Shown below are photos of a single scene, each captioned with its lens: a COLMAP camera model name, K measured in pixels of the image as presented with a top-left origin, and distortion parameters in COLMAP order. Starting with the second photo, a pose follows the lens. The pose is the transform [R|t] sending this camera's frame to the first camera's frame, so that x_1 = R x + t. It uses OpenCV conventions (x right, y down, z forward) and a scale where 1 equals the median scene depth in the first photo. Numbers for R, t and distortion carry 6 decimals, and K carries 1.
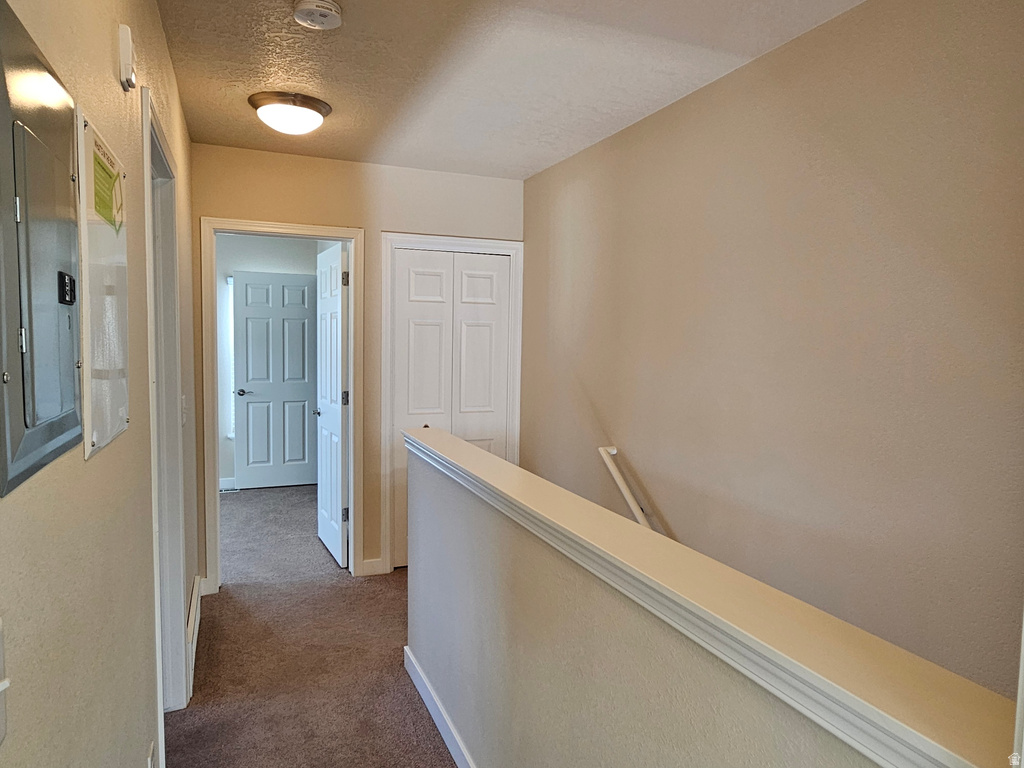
lens RADIAL K [[672.2, 0, 505.8], [0, 672.2, 383.2], [0, 0, 1]] dist [0.003791, 0.000663]
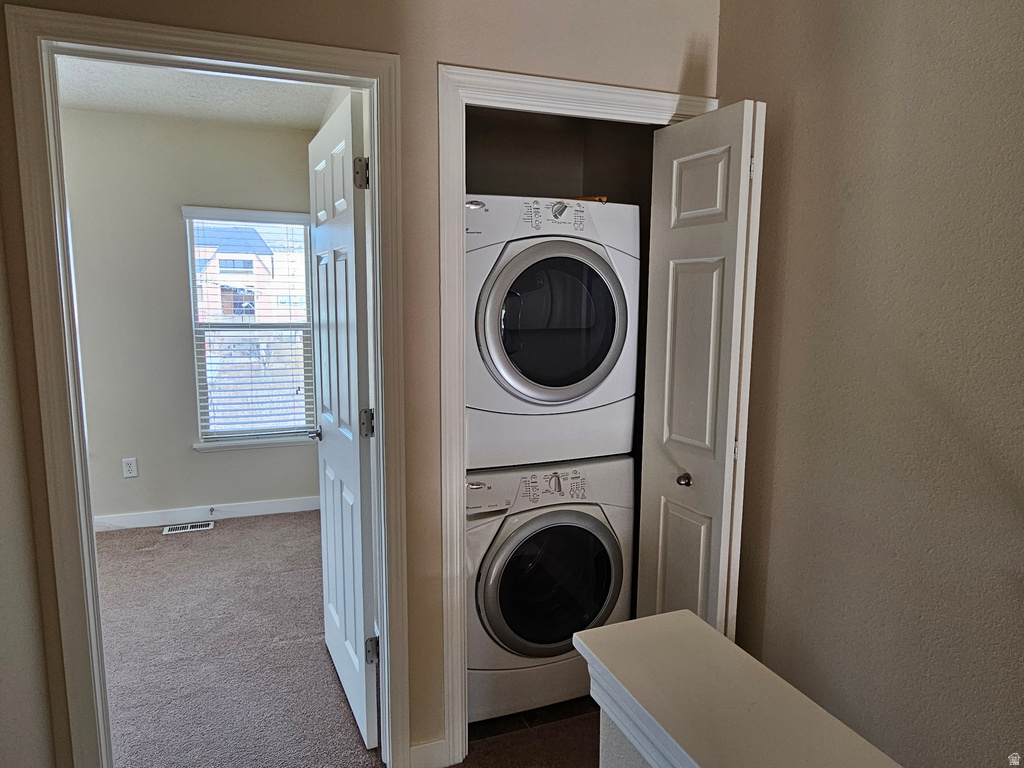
lens RADIAL K [[672.2, 0, 505.8], [0, 672.2, 383.2], [0, 0, 1]] dist [0.003791, 0.000663]
pose [[0.999694, -0.009874, -0.022664, -0.122656], [0.011186, 0.998224, 0.058515, -0.032771], [0.022046, -0.058751, 0.998029, 0.500122]]
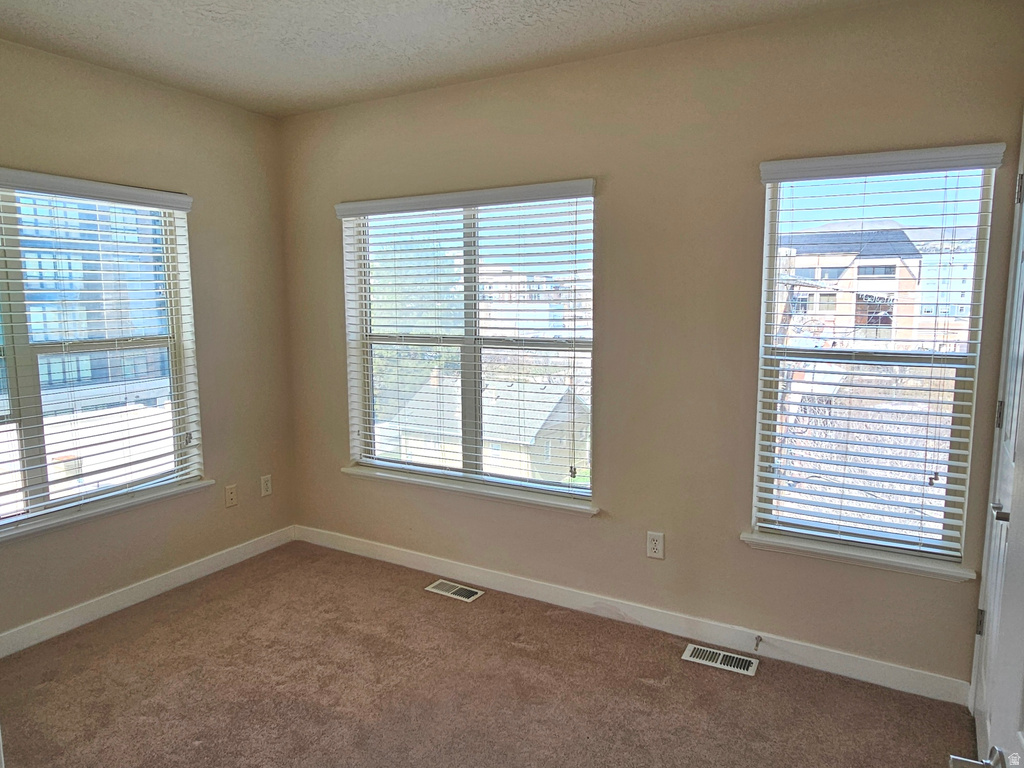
lens RADIAL K [[672.2, 0, 505.8], [0, 672.2, 383.2], [0, 0, 1]] dist [0.003791, 0.000663]
pose [[0.623615, 0.080265, -0.777600, -0.199339], [-0.049231, 0.996773, 0.063405, -0.049976], [0.780180, -0.001258, 0.625554, 0.723973]]
